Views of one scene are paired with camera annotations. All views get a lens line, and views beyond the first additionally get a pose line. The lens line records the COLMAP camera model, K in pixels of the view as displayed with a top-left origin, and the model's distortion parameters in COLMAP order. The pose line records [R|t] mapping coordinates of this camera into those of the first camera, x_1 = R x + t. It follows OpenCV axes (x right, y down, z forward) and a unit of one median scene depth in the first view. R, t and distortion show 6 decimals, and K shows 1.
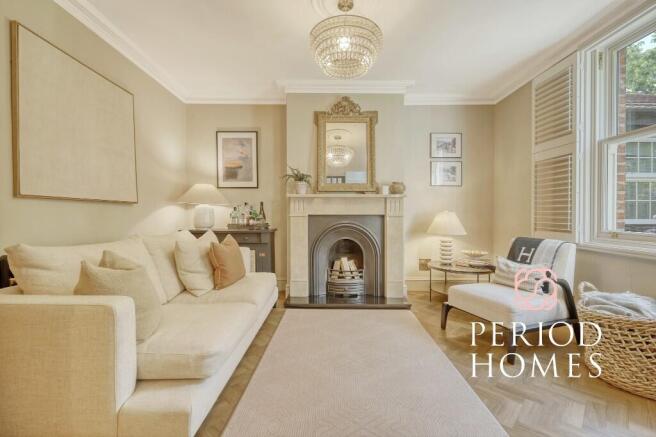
lens RADIAL K [[285.9, 0, 328.0], [0, 285.9, 218.5], [0, 0, 1]] dist [0.001954, 0.000245]
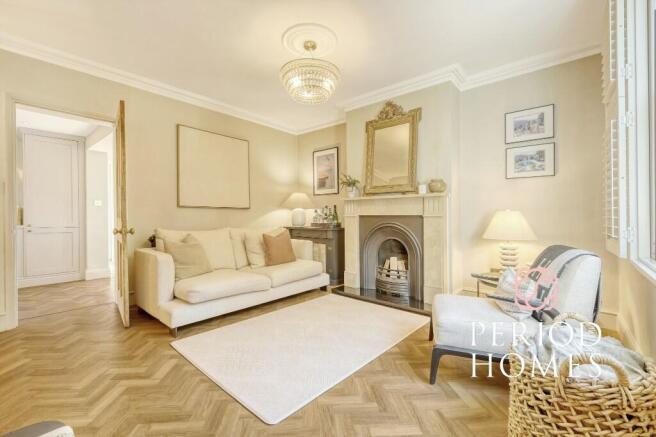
lens RADIAL K [[285.9, 0, 328.0], [0, 285.9, 218.5], [0, 0, 1]] dist [0.001954, 0.000245]
pose [[0.755133, 0.001580, -0.655569, 0.569327], [-0.008534, 0.999936, -0.007421, 0.007916], [0.655516, 0.011198, 0.755098, 0.071610]]
